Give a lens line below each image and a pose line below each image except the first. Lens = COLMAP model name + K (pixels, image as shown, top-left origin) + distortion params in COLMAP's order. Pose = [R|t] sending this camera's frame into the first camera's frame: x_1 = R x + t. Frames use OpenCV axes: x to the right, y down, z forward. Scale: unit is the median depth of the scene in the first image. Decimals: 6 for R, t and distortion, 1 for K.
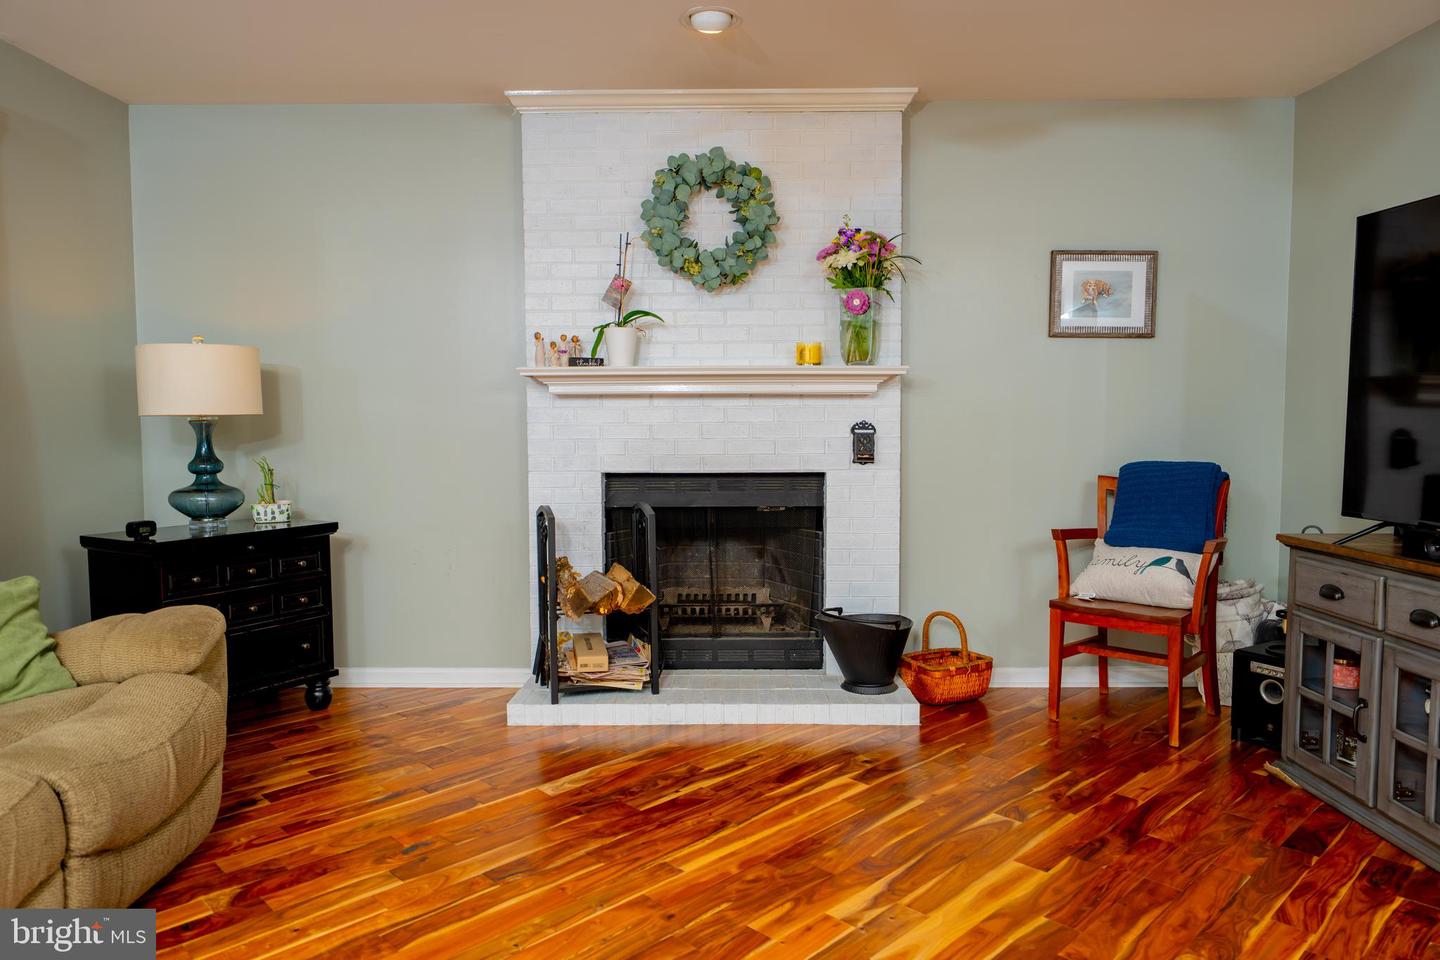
lens RADIAL K [[960.3, 0, 720.0], [0, 960.3, 480.0], [0, 0, 1]] dist [0.004530, -0.001518]
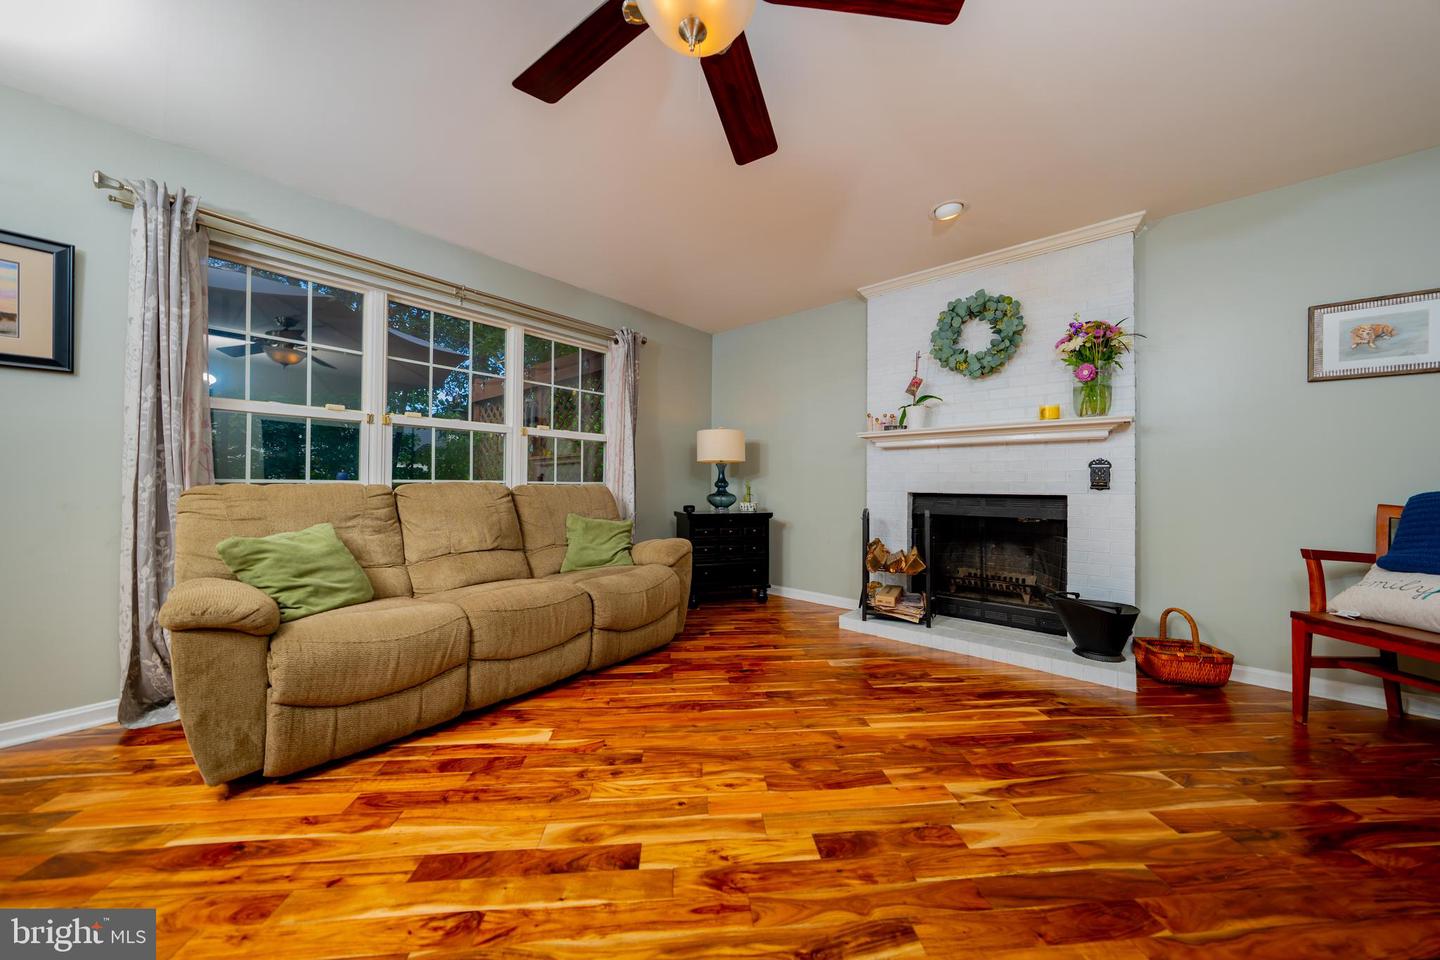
lens RADIAL K [[486.4, 0, 720.0], [0, 486.4, 480.0], [0, 0, 1]] dist [-0.003462, -0.000062]
pose [[0.763221, 0.004786, -0.646120, 0.191603], [-0.052773, 0.997093, -0.054952, 0.037584], [0.643979, 0.076039, 0.761255, 0.128720]]
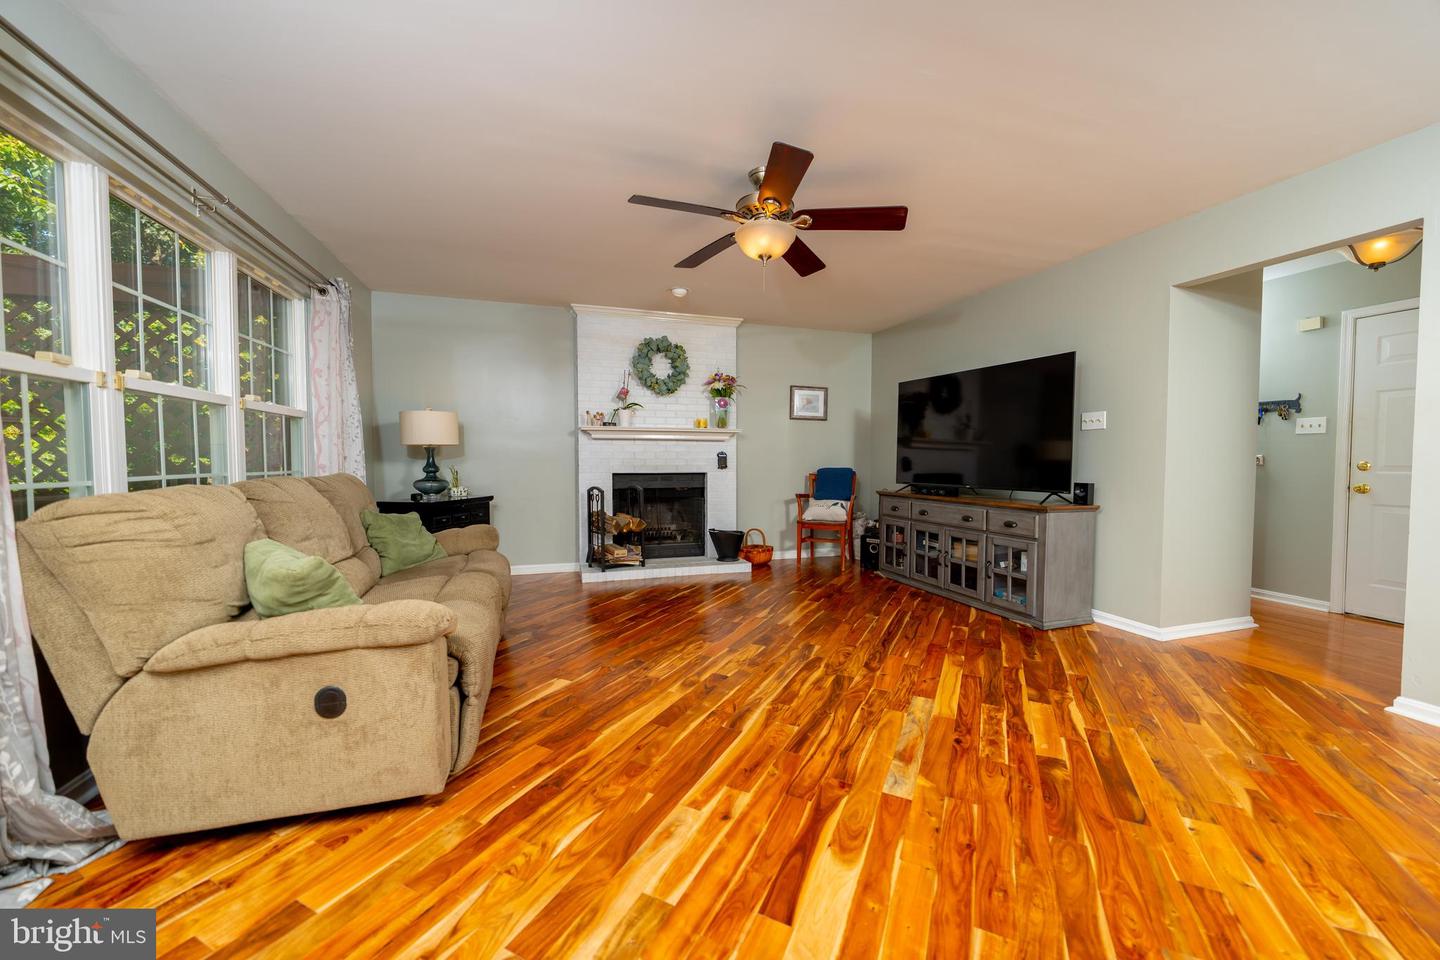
lens RADIAL K [[548.9, 0, 720.0], [0, 548.9, 480.0], [0, 0, 1]] dist [0.000596, 0.000025]
pose [[0.948404, -0.005942, 0.317008, -0.308938], [0.014532, 0.999588, -0.024740, 0.047110], [-0.316731, 0.028071, 0.948100, -0.327774]]
